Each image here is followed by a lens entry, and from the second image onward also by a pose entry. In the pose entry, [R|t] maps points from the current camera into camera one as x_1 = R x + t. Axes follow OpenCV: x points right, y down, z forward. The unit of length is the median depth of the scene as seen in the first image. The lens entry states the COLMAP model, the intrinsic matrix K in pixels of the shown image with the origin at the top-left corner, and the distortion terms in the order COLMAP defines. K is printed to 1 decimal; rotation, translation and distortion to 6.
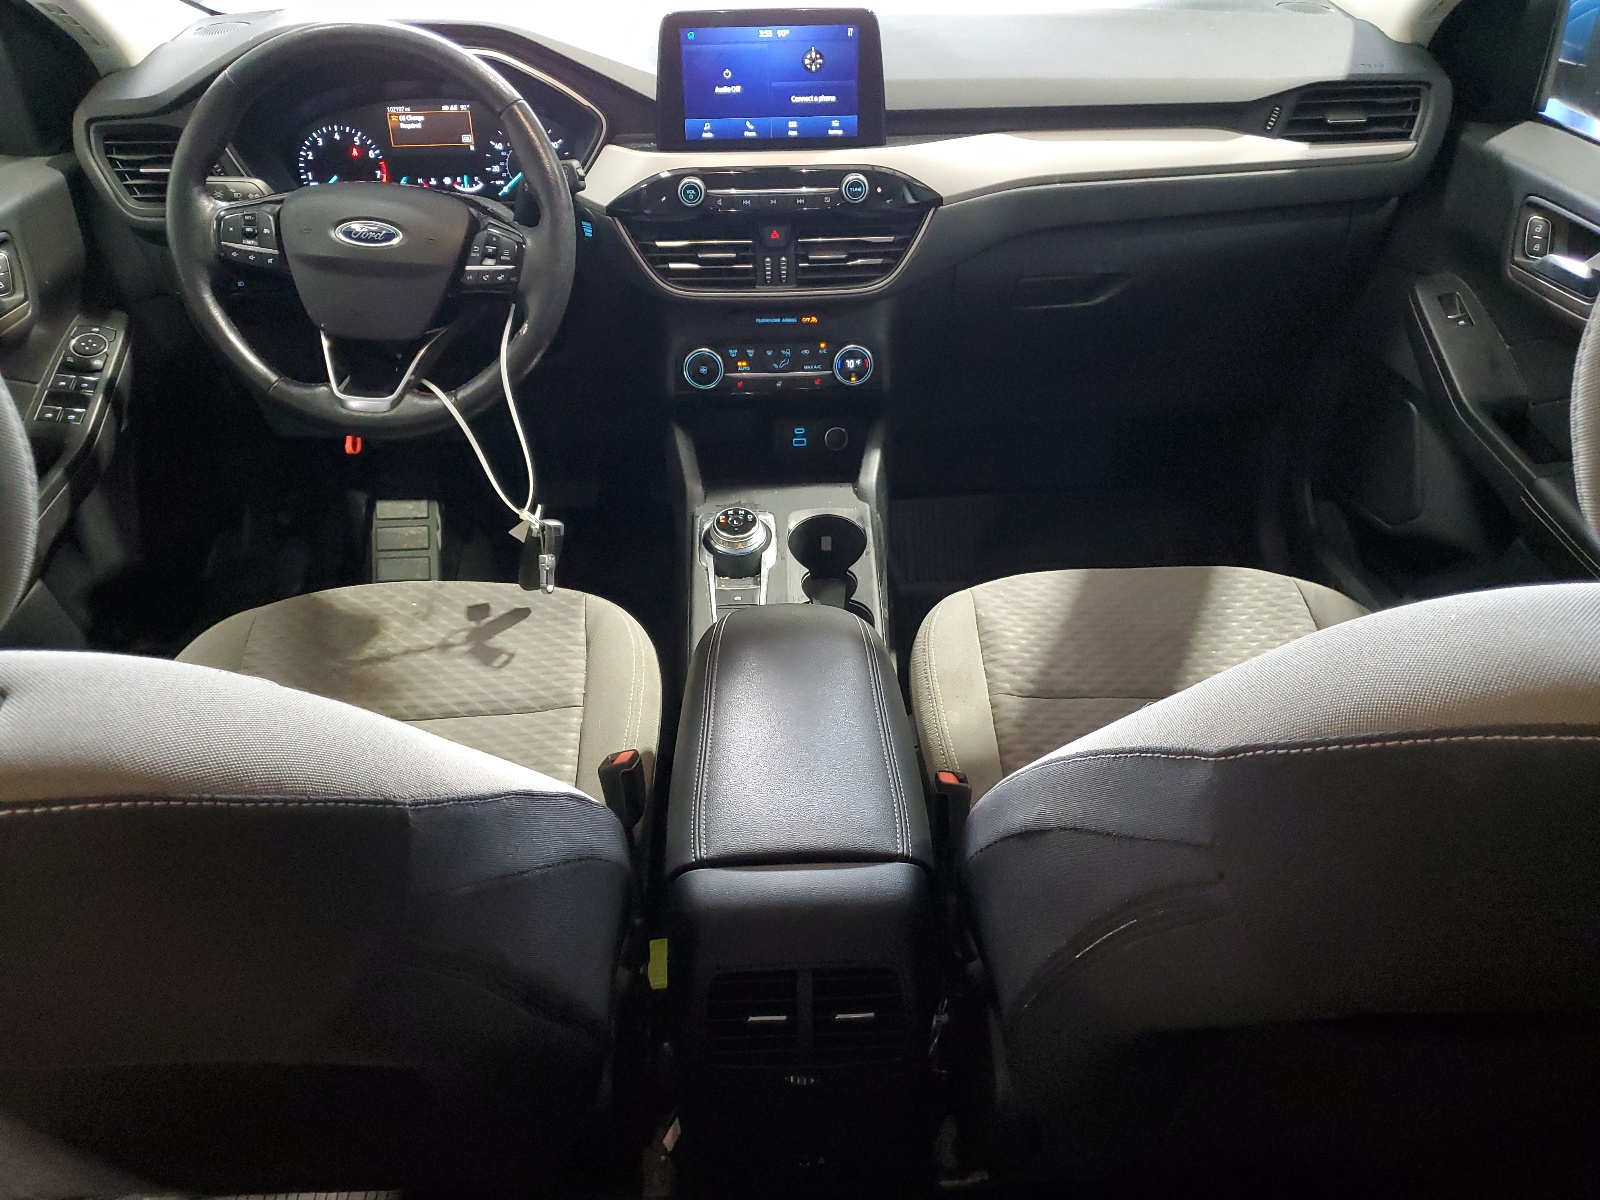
lens RADIAL K [[1222.6, 0, 796.5], [0, 1222.6, 599.5], [0, 0, 1]] dist [-0.004403, 0.000279]
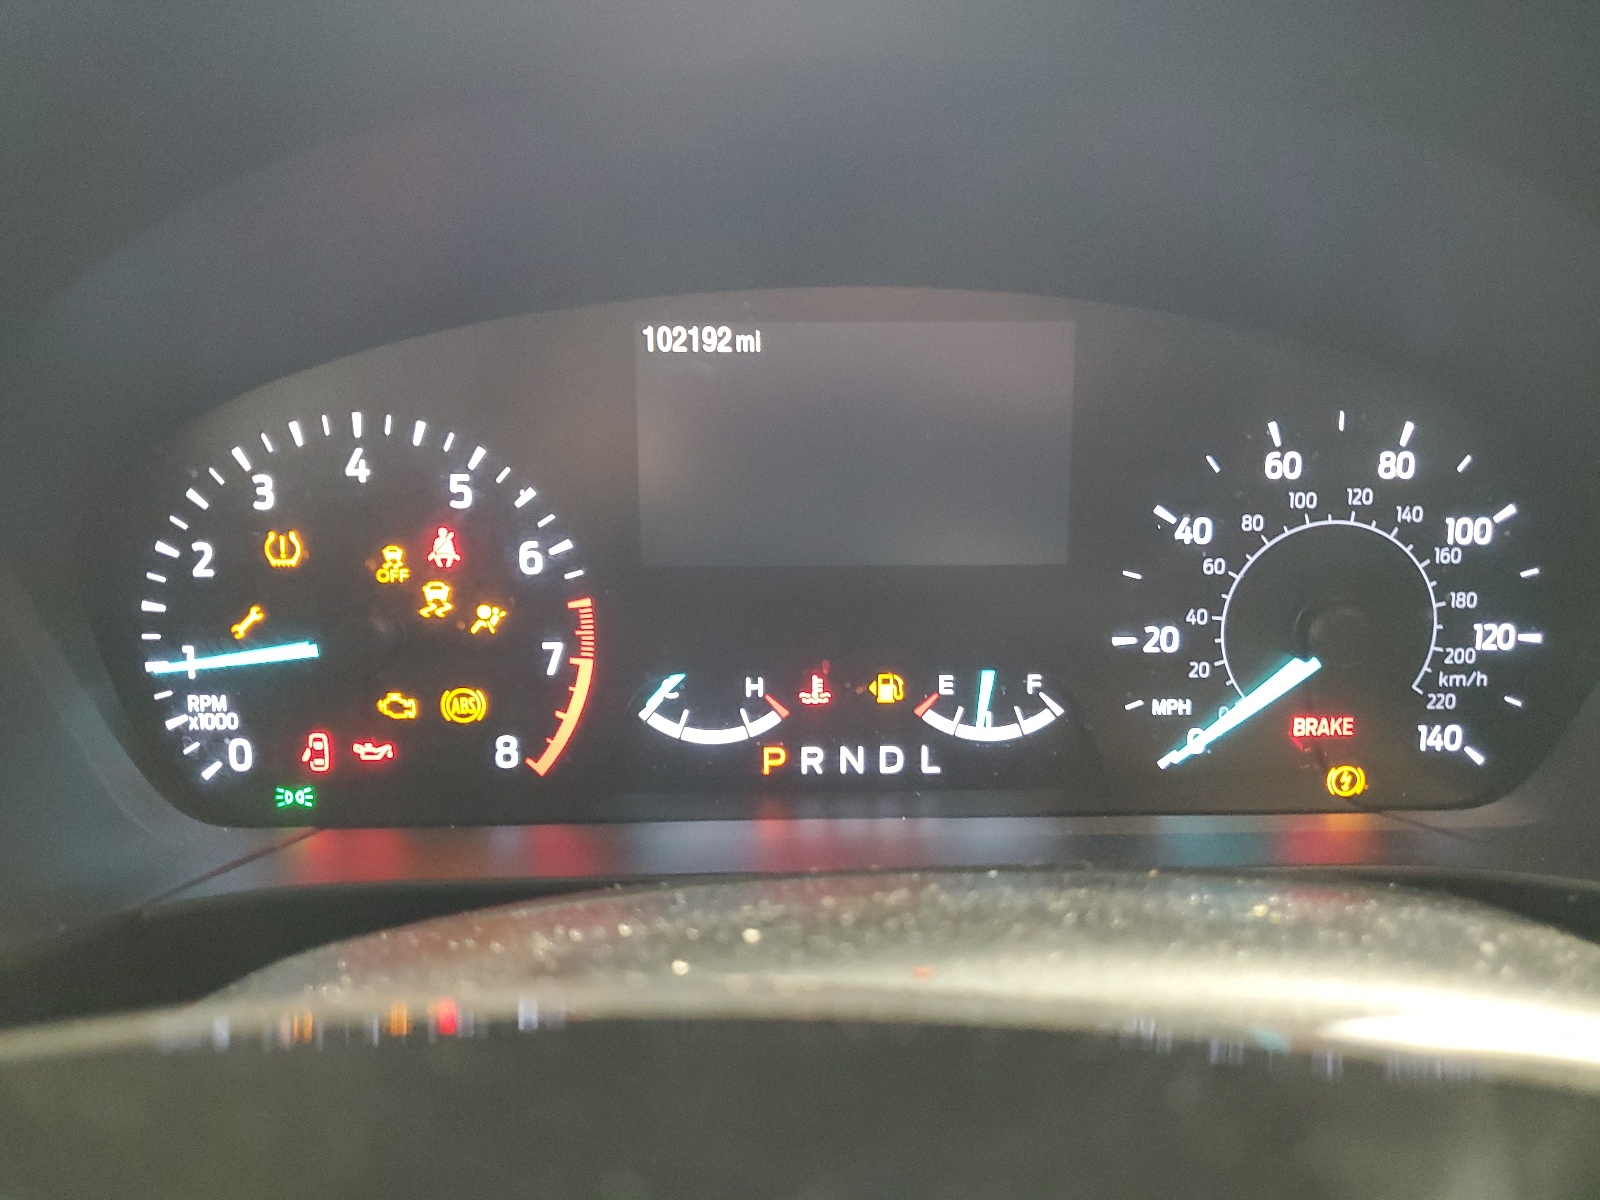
lens RADIAL K [[1222.6, 0, 801.8], [0, 1222.6, 602.0], [0, 0, 1]] dist [-0.004403, 0.000279]
pose [[0.999623, 0.017095, -0.021470, -0.302060], [-0.022675, 0.955173, -0.295178, -0.303762], [0.015462, 0.295554, 0.955201, 0.823041]]
